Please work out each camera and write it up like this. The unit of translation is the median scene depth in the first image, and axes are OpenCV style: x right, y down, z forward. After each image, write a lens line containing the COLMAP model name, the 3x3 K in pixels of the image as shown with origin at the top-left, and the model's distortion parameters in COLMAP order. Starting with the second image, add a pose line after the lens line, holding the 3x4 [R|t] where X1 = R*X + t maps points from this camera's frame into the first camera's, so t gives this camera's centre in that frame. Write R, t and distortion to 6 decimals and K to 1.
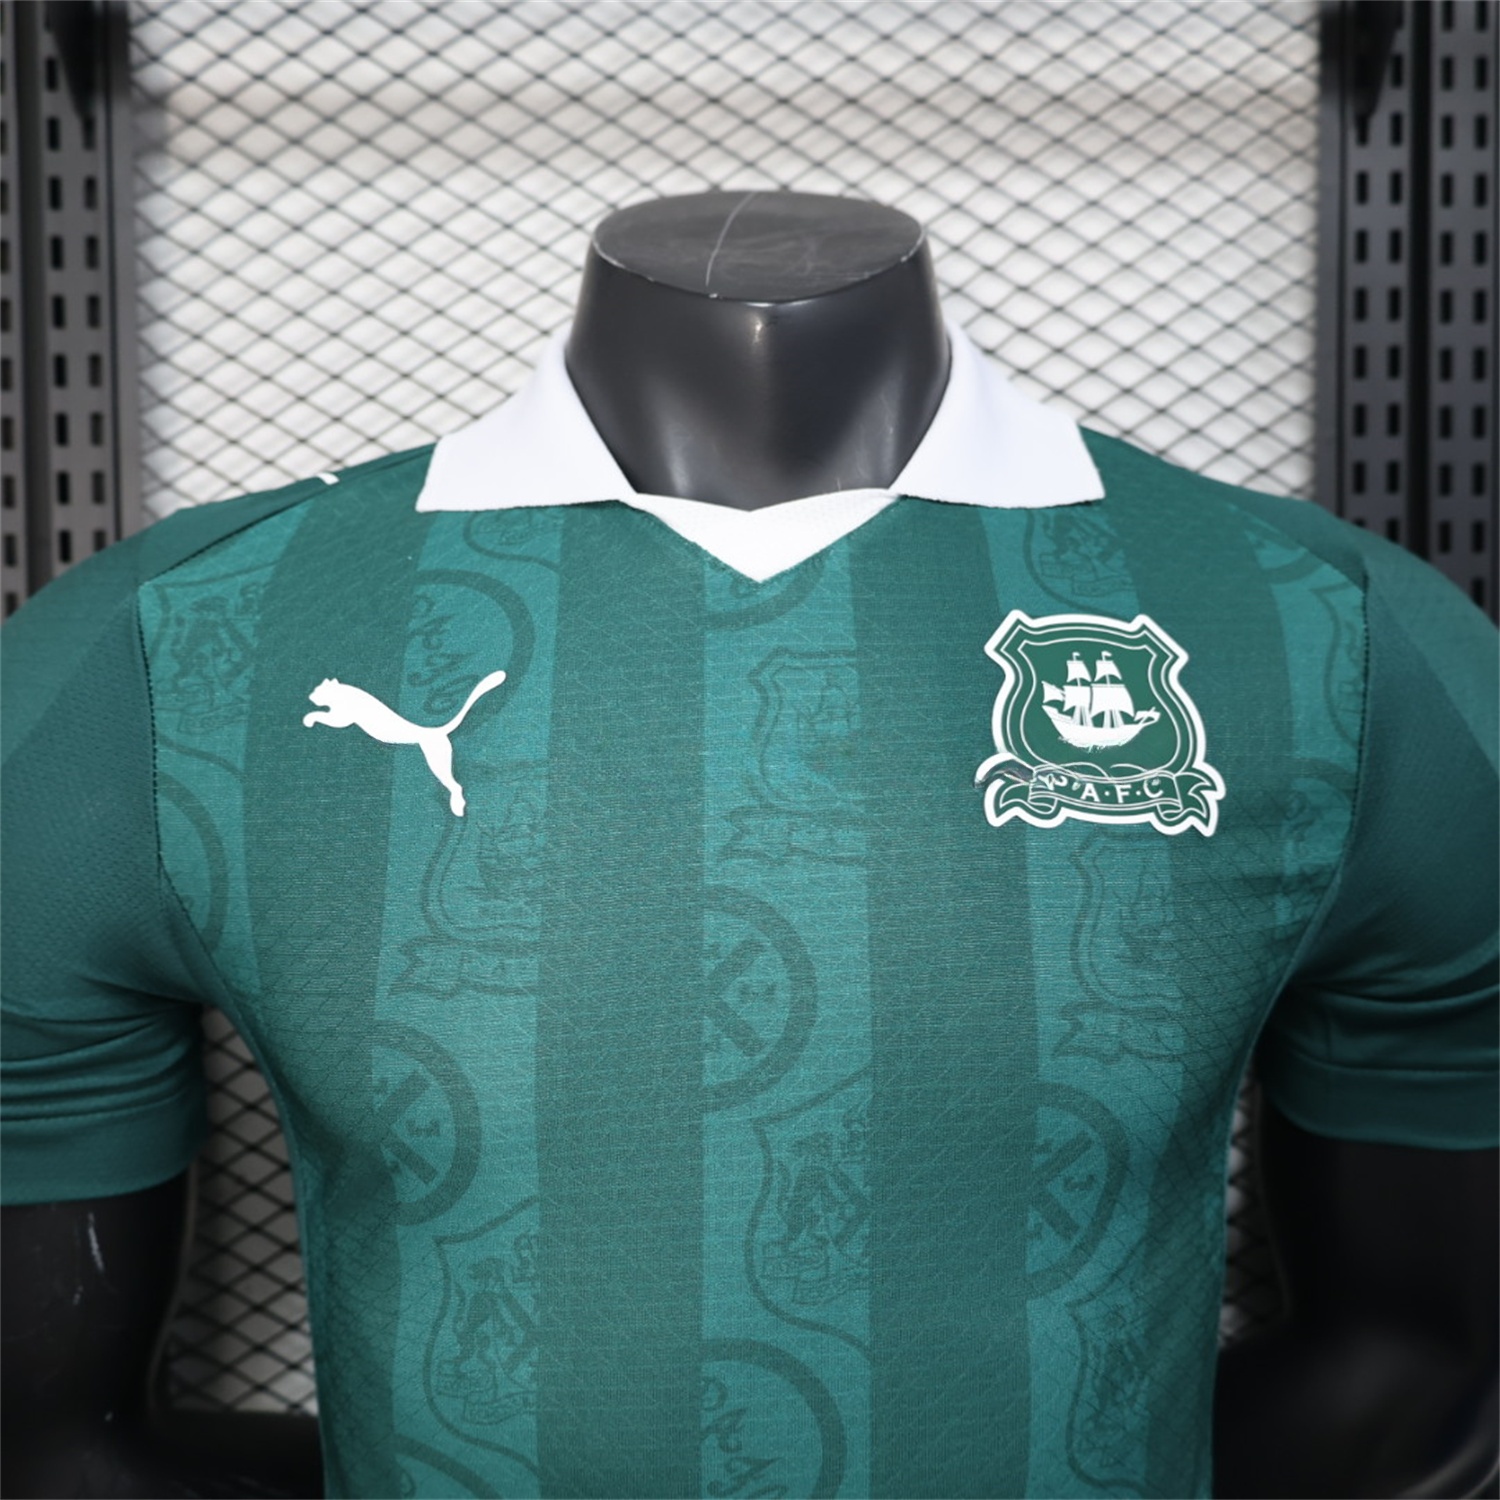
lens RADIAL K [[1736.2, 0, 750.0], [0, 1736.2, 750.0], [0, 0, 1]] dist [0.023284, 0.038457]
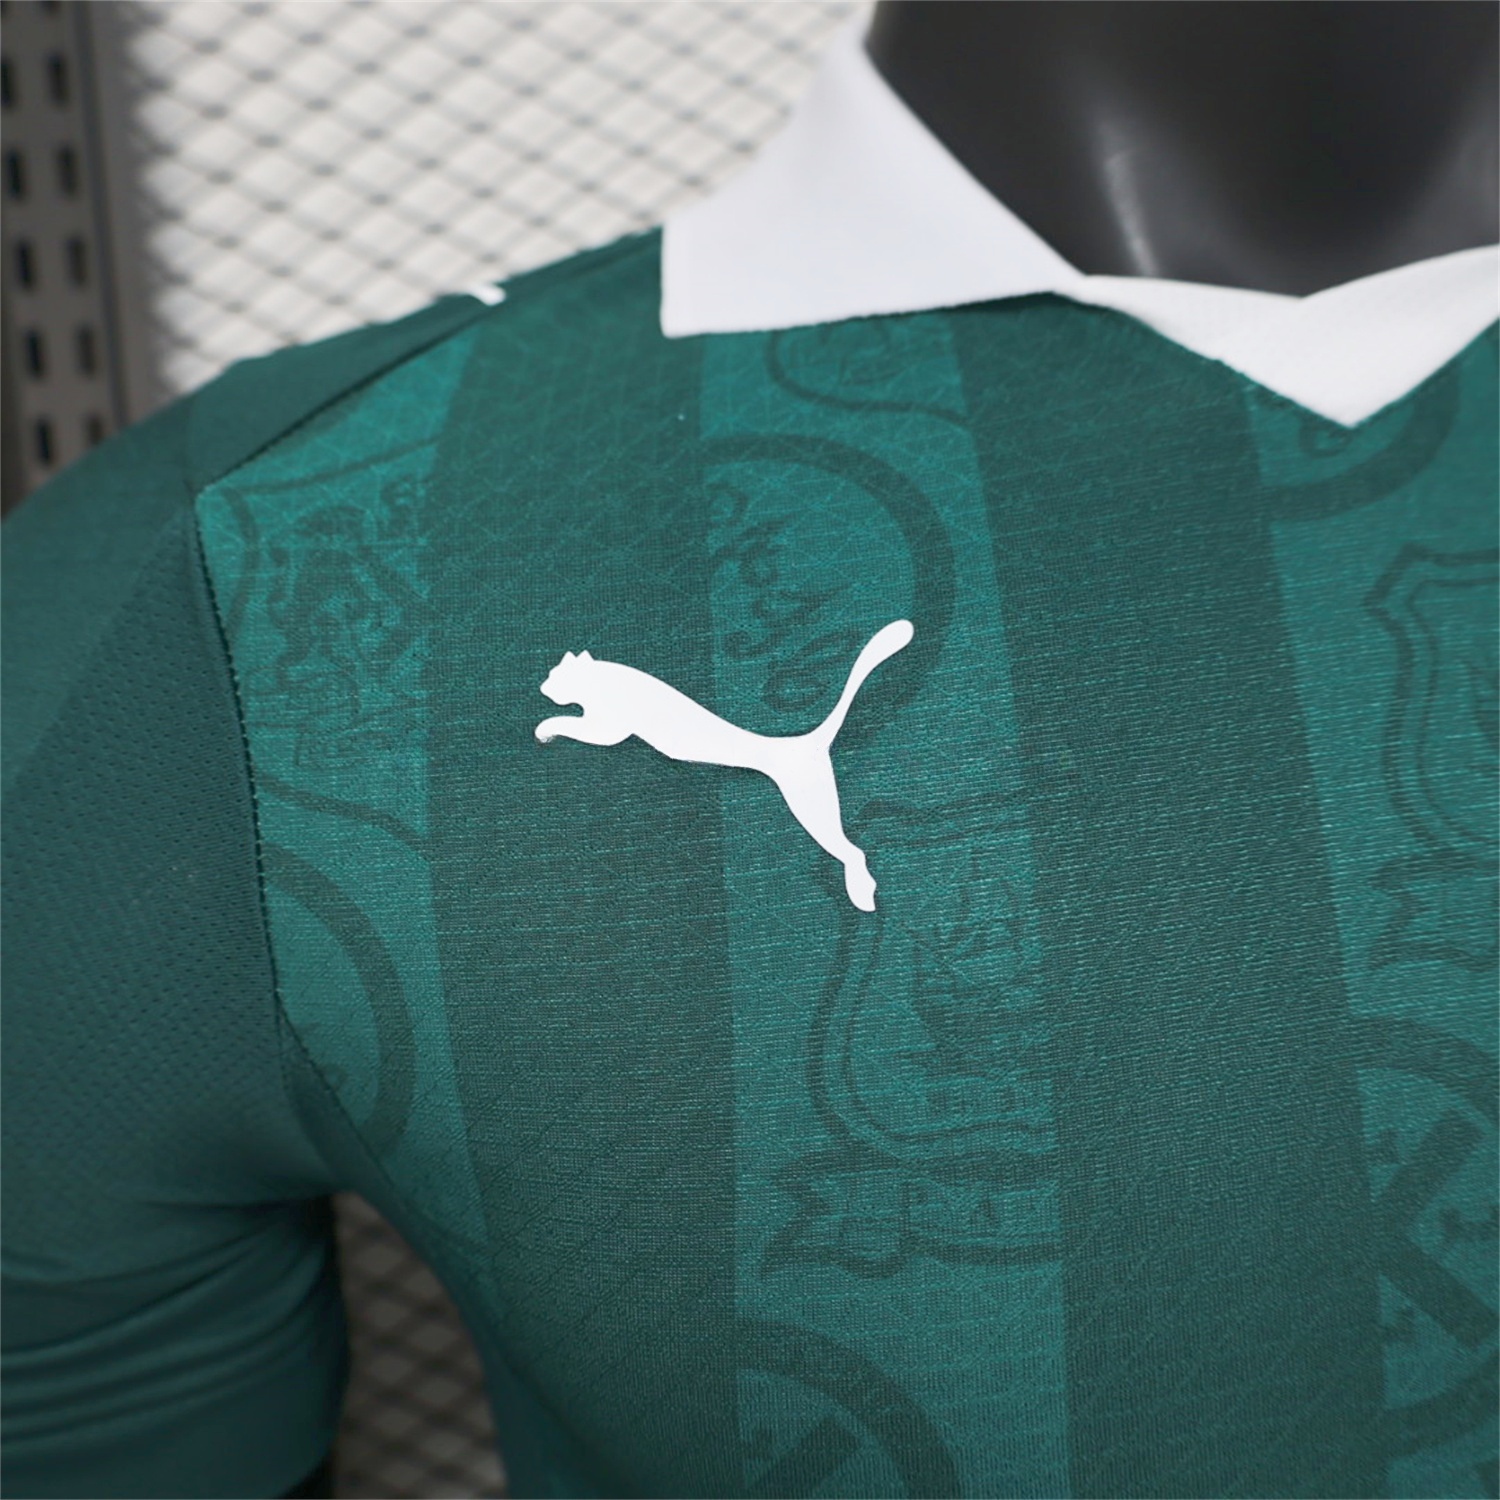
lens RADIAL K [[1618.0, 0, 734.4], [0, 1618.0, 745.7], [0, 0, 1]] dist [0.001127, -0.003388]
pose [[0.998209, -0.054751, 0.024089, -0.204049], [0.052803, 0.995772, 0.075171, -0.046189], [-0.028103, -0.073765, 0.996880, 0.499106]]
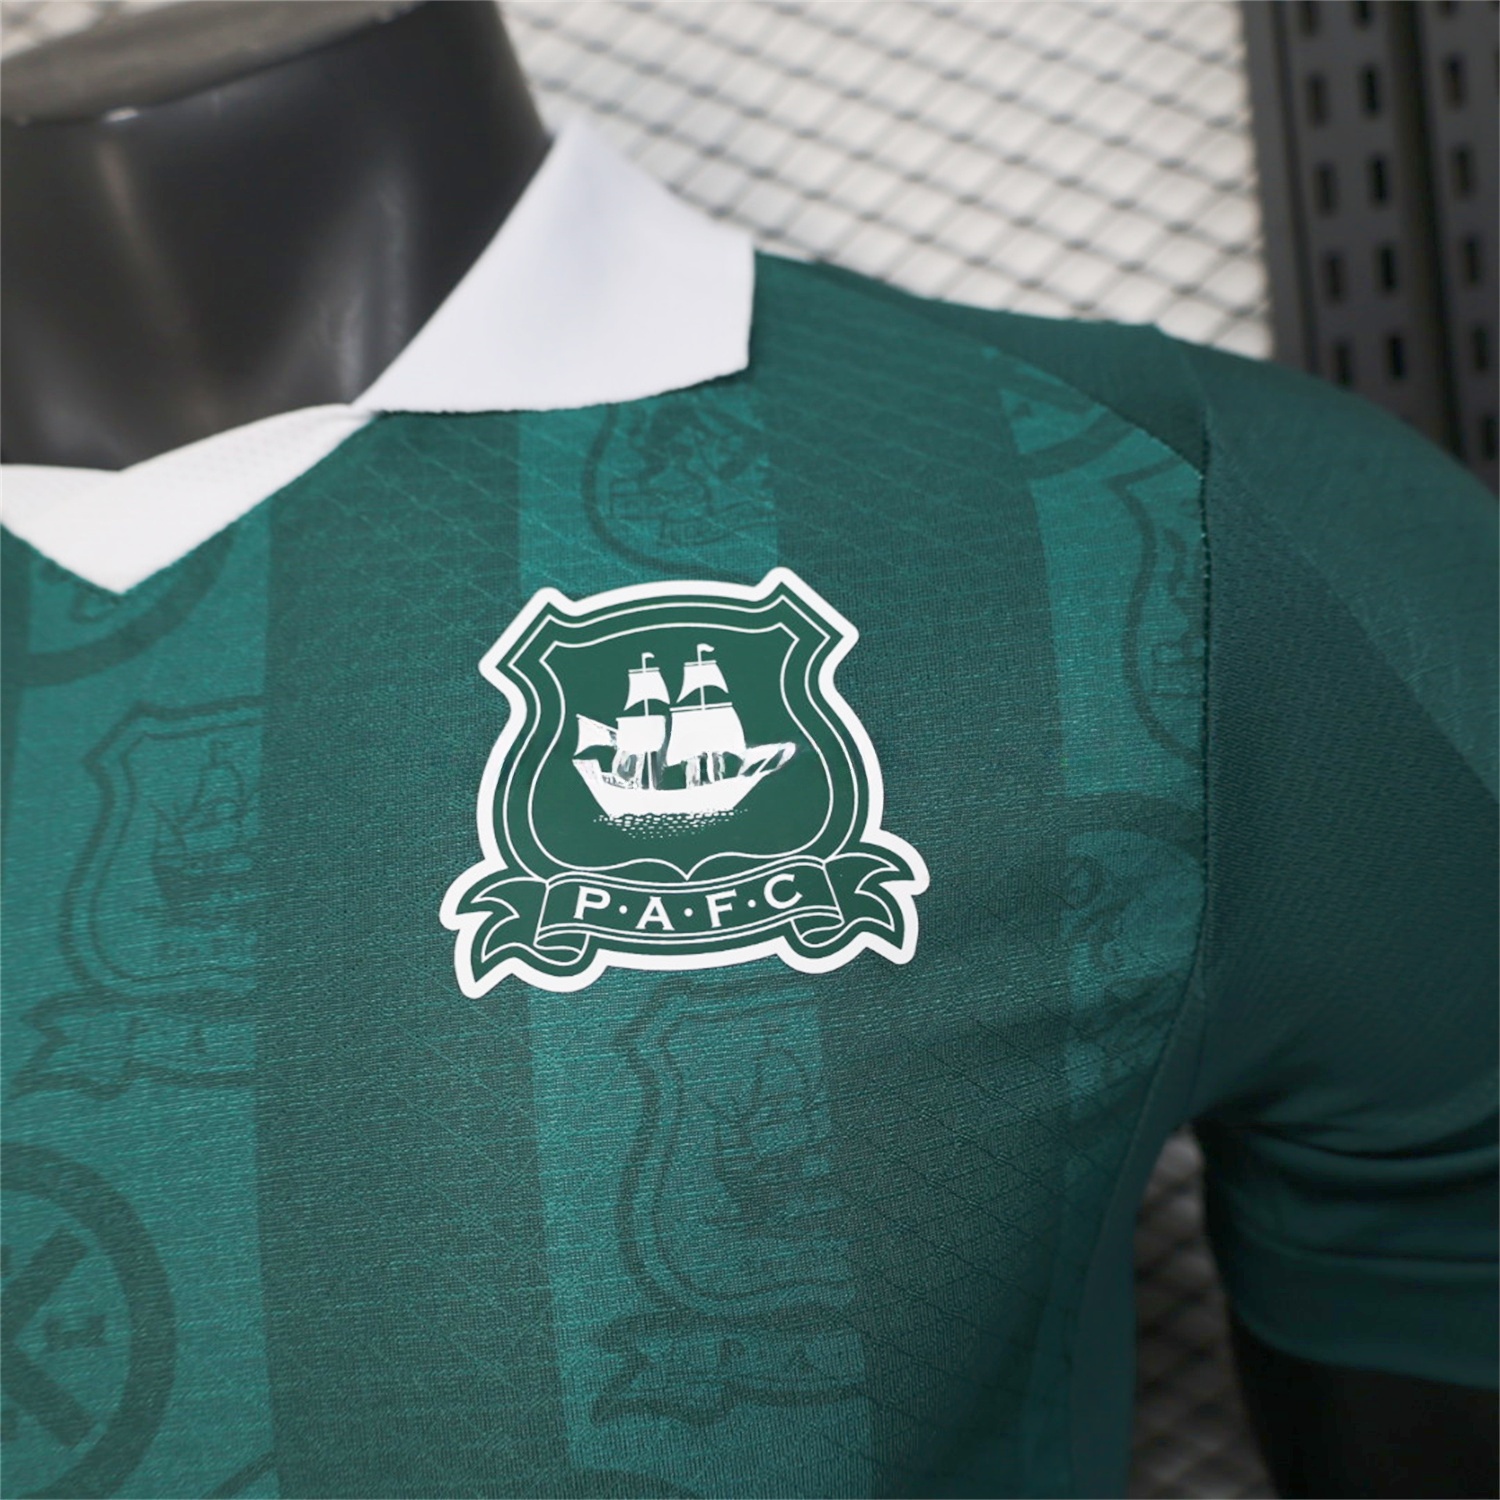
lens RADIAL K [[1618.0, 0, 734.4], [0, 1618.0, 745.7], [0, 0, 1]] dist [0.001127, -0.003388]
pose [[0.979171, -0.102300, -0.175381, 0.305066], [0.111965, 0.992642, 0.046098, -0.047414], [0.169375, -0.064775, 0.983421, 0.490947]]
